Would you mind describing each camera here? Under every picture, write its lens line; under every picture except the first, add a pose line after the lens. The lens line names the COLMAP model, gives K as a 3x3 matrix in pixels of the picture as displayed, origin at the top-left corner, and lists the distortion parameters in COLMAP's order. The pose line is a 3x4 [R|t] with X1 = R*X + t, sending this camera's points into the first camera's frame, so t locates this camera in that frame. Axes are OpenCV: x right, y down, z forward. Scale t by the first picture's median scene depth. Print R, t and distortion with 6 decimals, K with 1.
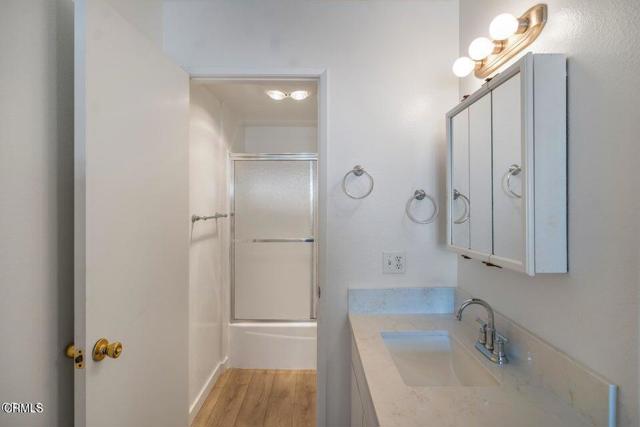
lens RADIAL K [[342.3, 0, 319.2], [0, 342.3, 211.6], [0, 0, 1]] dist [0.001255, 0.000055]
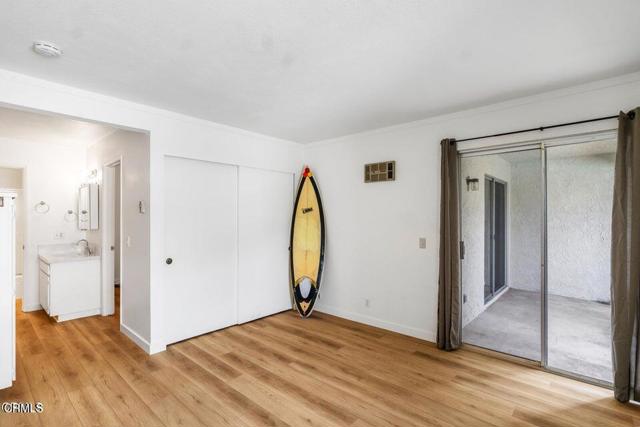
lens RADIAL K [[309.2, 0, 332.2], [0, 309.2, 217.2], [0, 0, 1]] dist [-0.008571, 0.001554]
pose [[0.655199, -0.010673, 0.755381, -0.236468], [0.006466, 0.999943, 0.008520, -0.011728], [-0.755428, -0.000698, 0.655231, -2.482216]]
